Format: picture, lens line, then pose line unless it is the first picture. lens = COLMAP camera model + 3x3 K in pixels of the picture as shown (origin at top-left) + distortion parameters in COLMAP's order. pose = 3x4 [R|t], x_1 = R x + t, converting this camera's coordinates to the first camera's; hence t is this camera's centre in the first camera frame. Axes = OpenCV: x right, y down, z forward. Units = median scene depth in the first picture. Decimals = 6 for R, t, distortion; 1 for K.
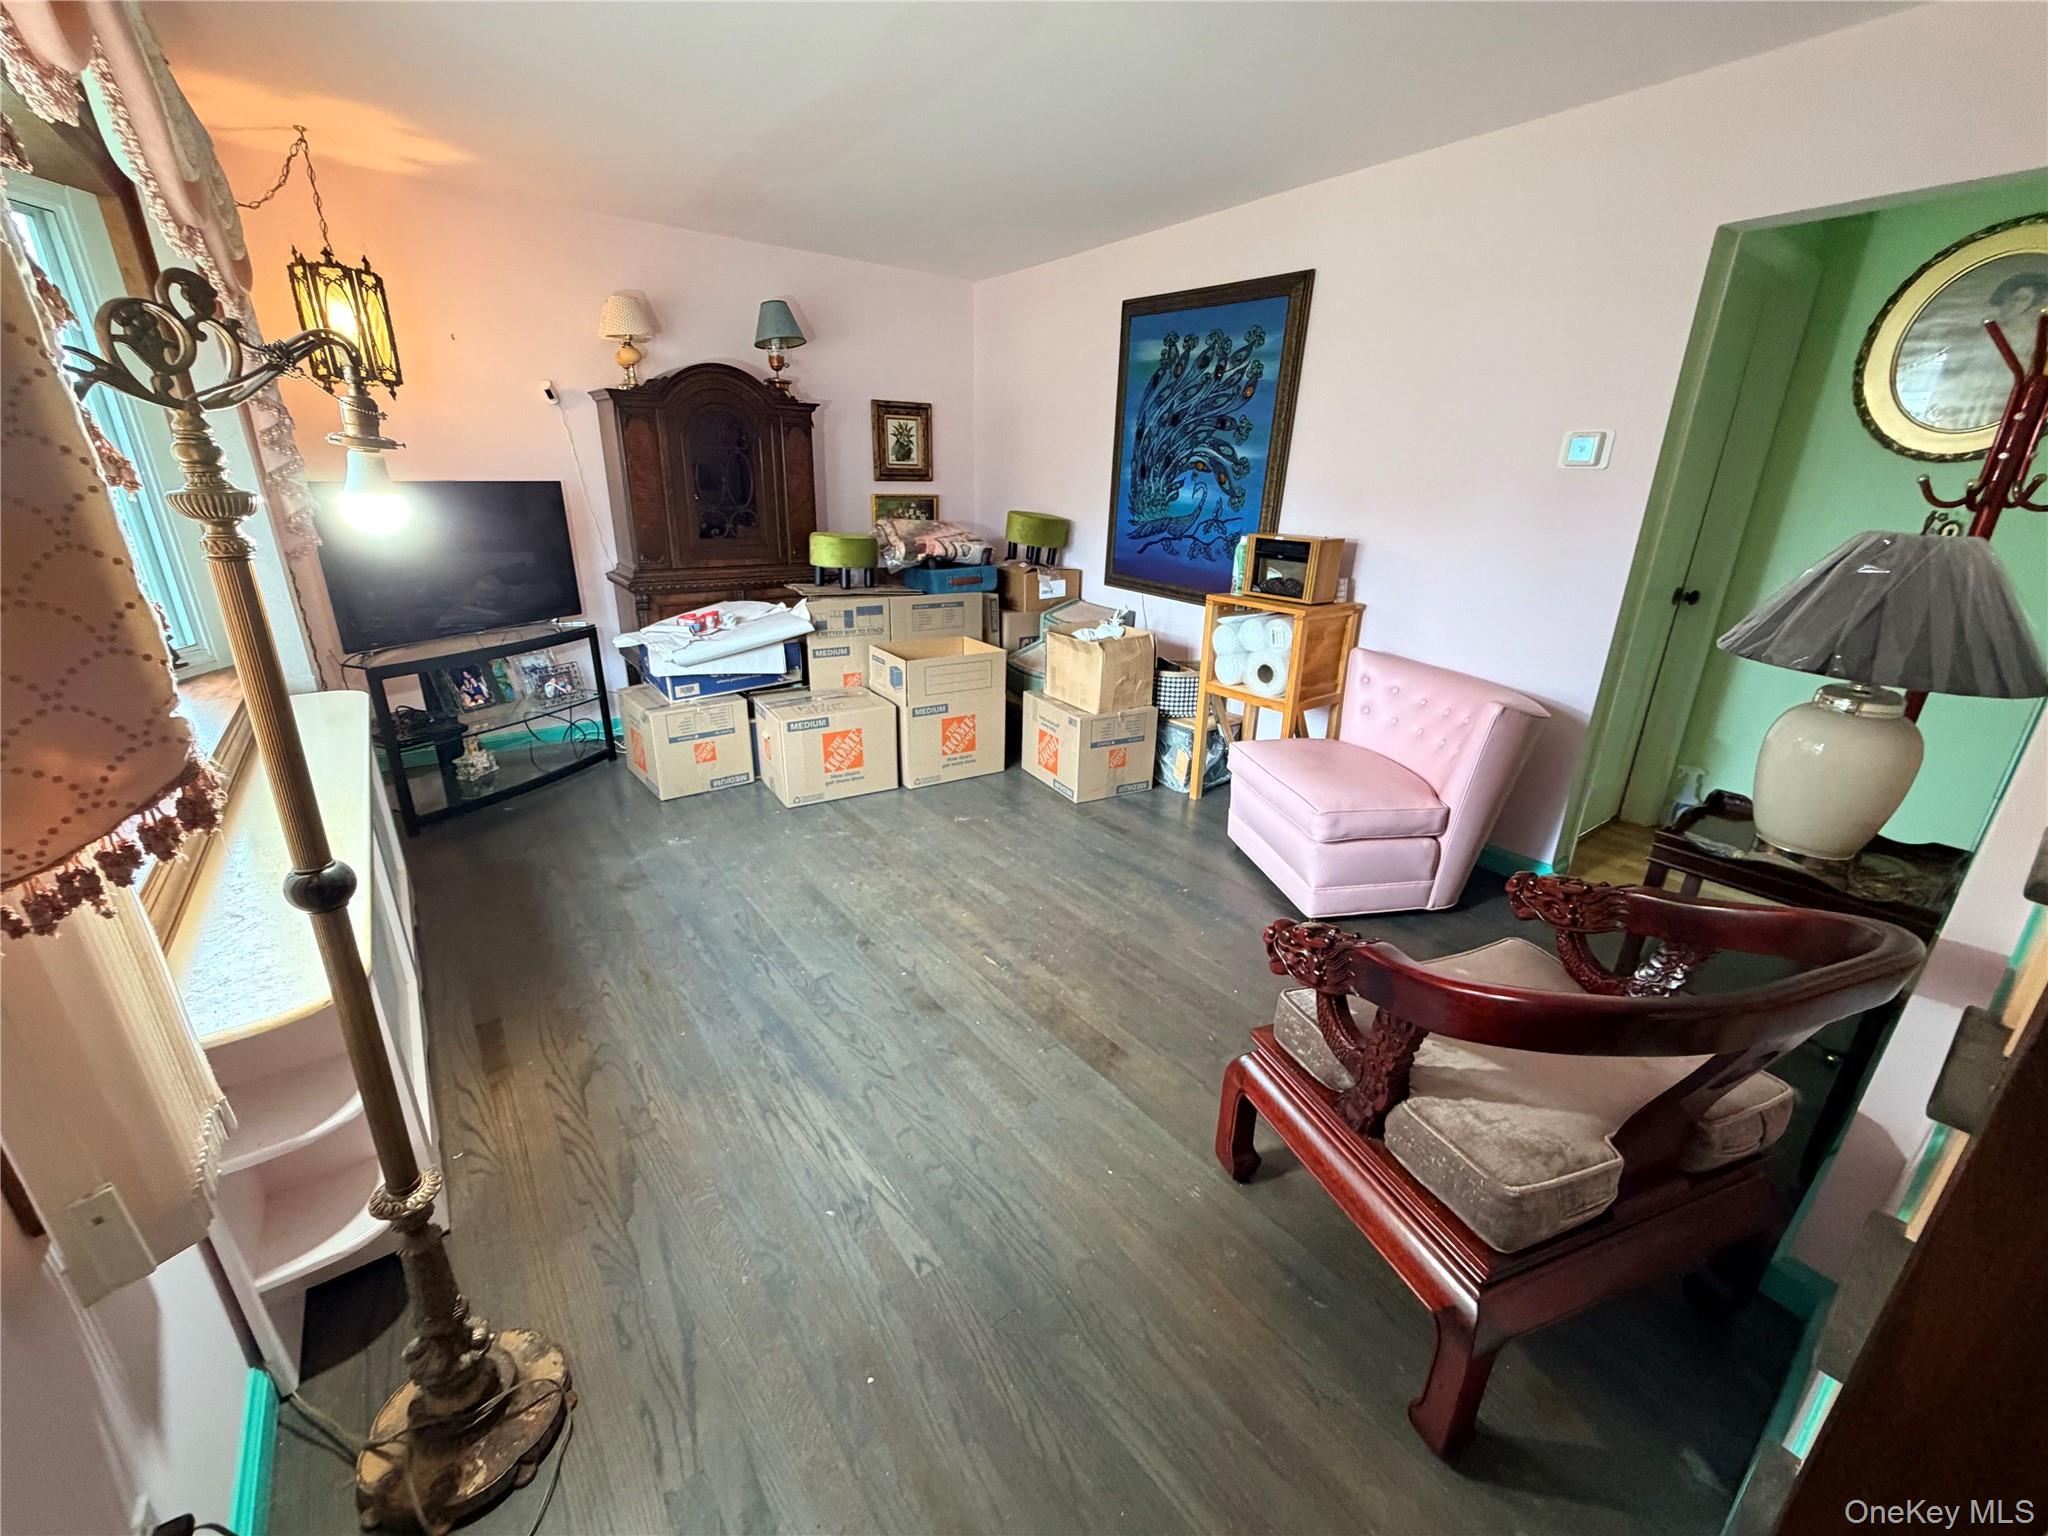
lens RADIAL K [[817.3, 0, 1016.9], [0, 817.3, 767.2], [0, 0, 1]] dist [0.001748, -0.000002]
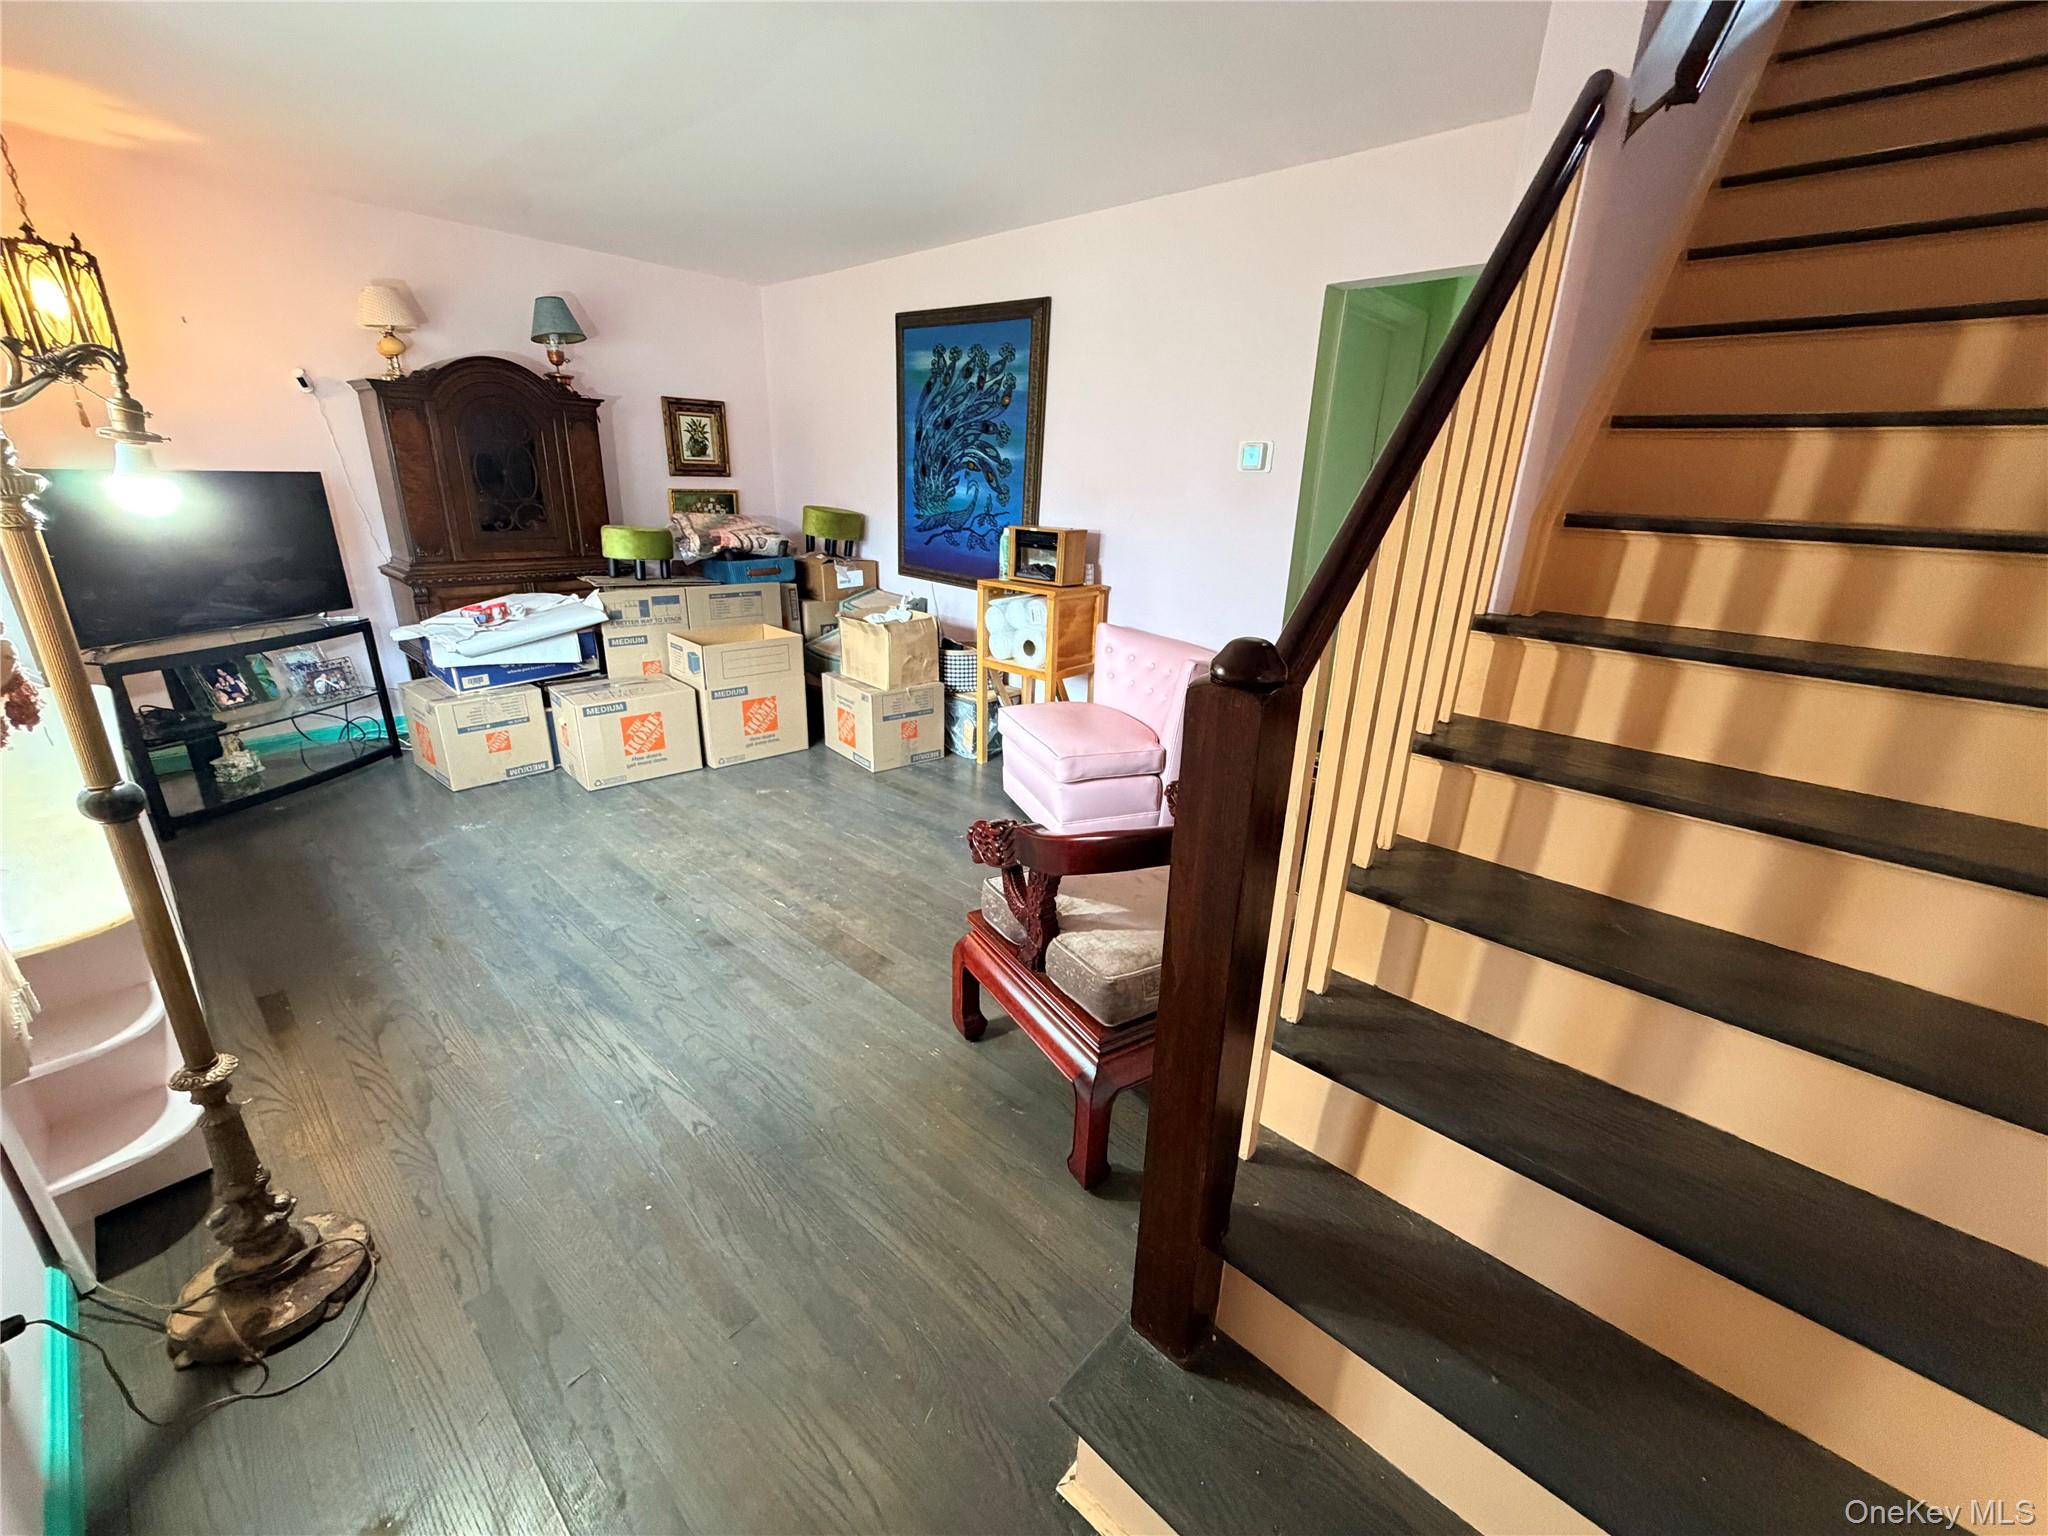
lens RADIAL K [[817.3, 0, 1016.9], [0, 817.3, 767.2], [0, 0, 1]] dist [0.001748, -0.000002]
pose [[0.982095, -0.052831, 0.180824, 0.080628], [0.052498, 0.998599, 0.006631, 0.050479], [-0.180921, 0.002981, 0.983493, -0.140820]]
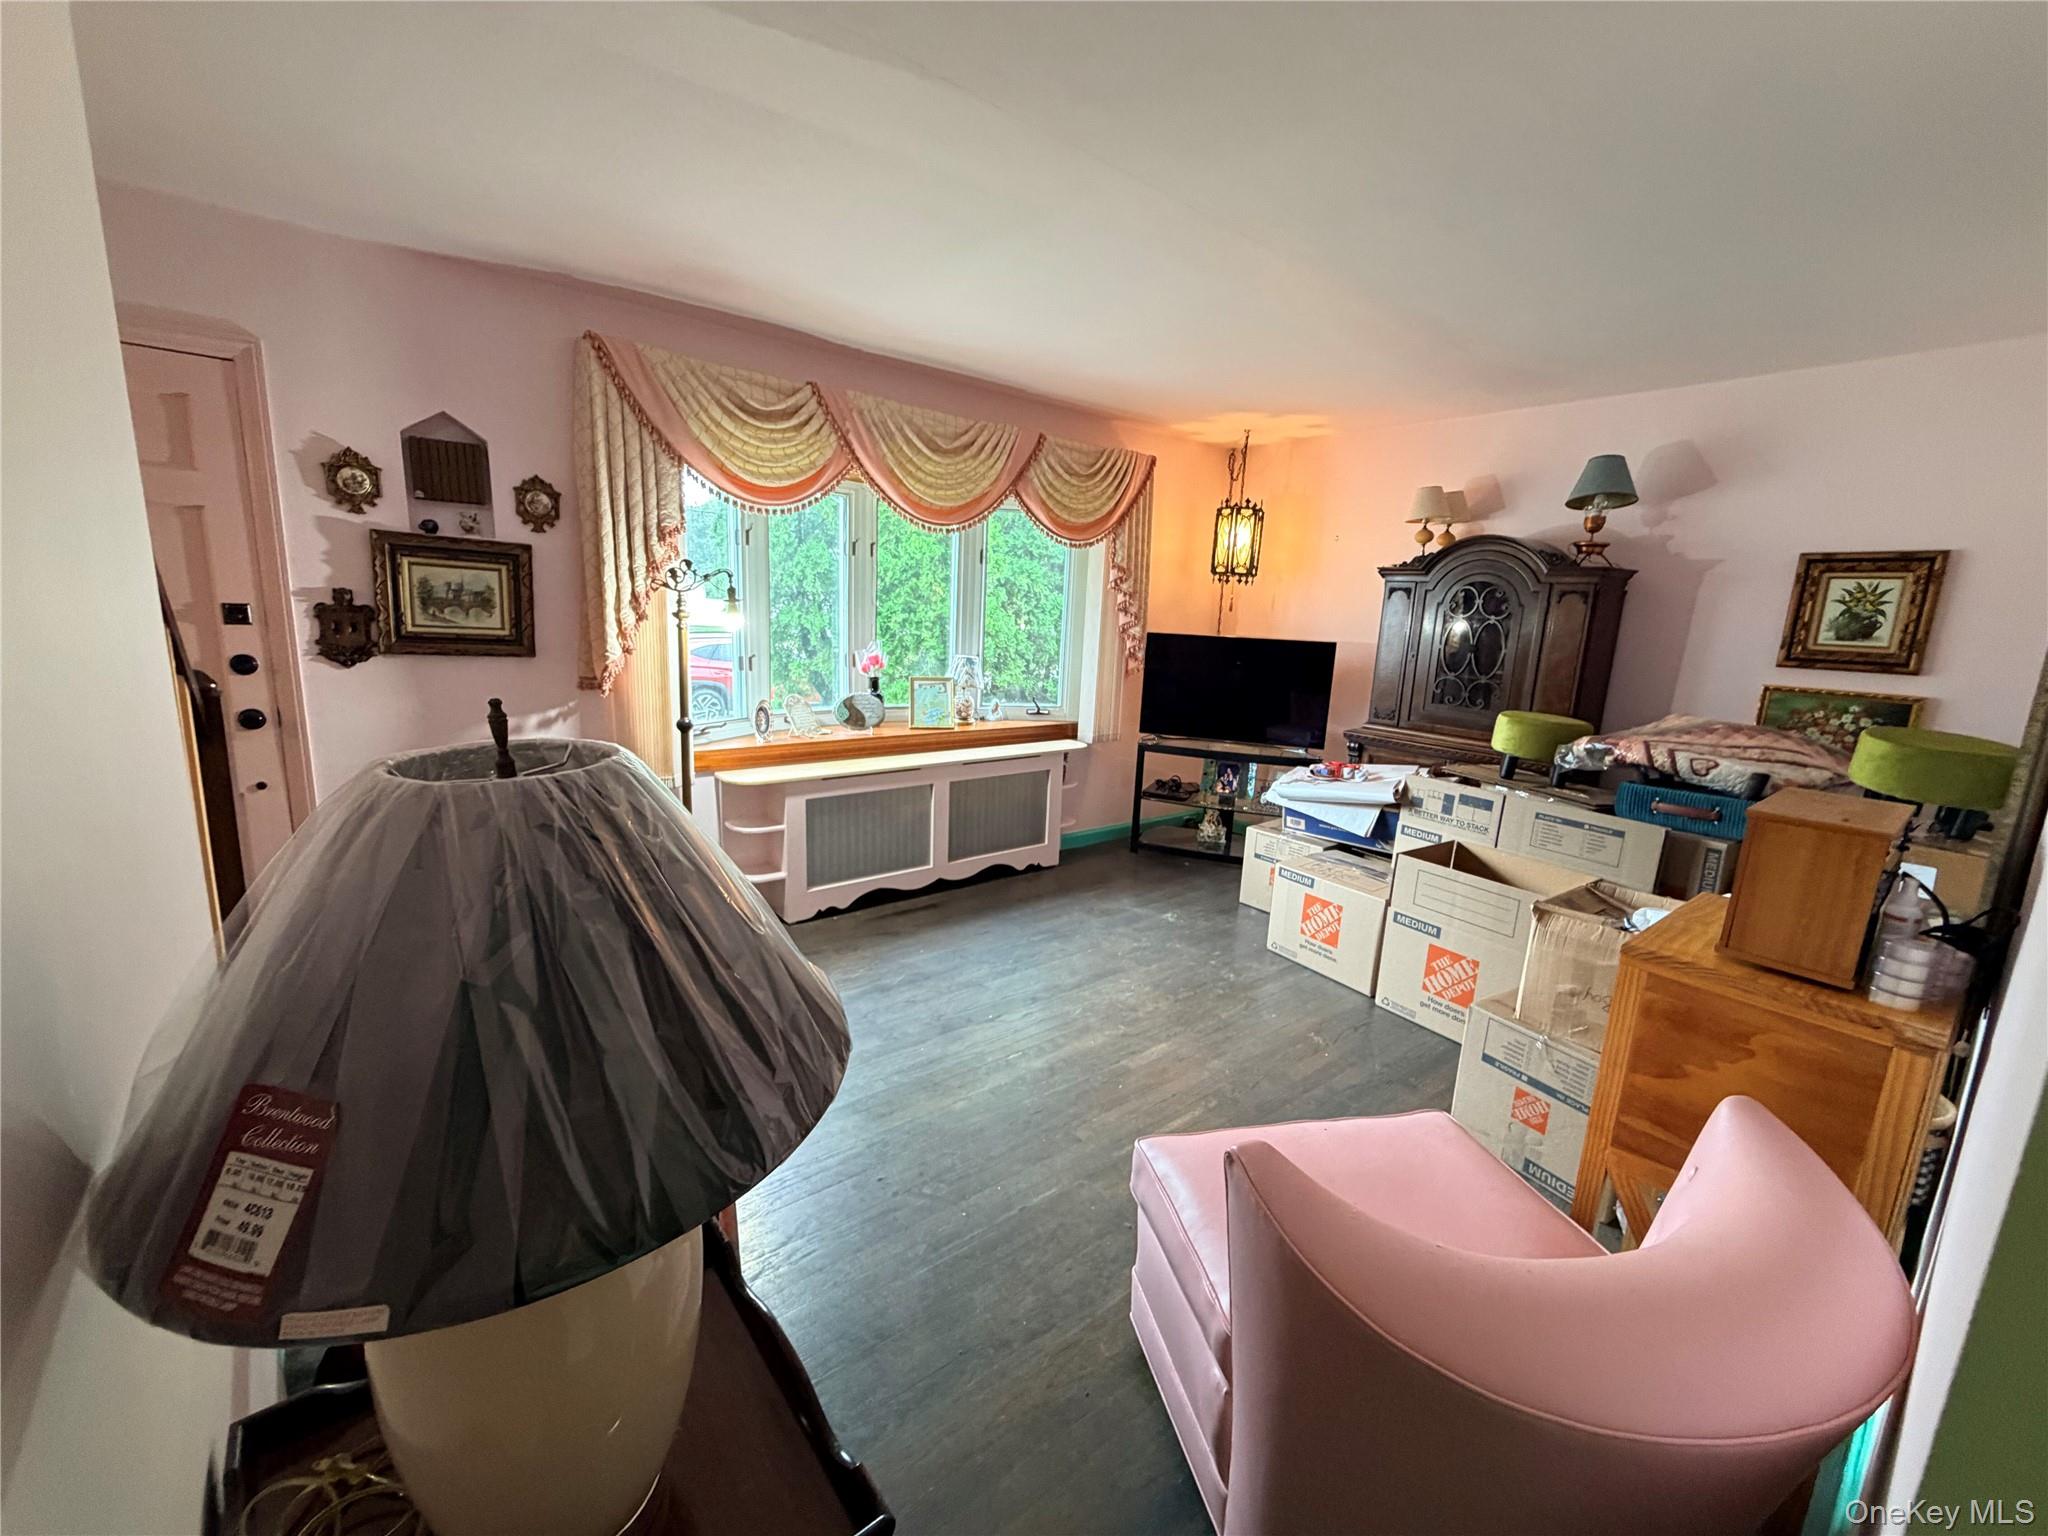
lens RADIAL K [[817.3, 0, 1016.9], [0, 817.3, 767.2], [0, 0, 1]] dist [0.001748, -0.000002]
pose [[0.033661, 0.178115, -0.983434, 0.818090], [-0.379271, 0.912663, 0.152316, -0.235121], [0.924673, 0.367861, 0.098275, 0.646922]]
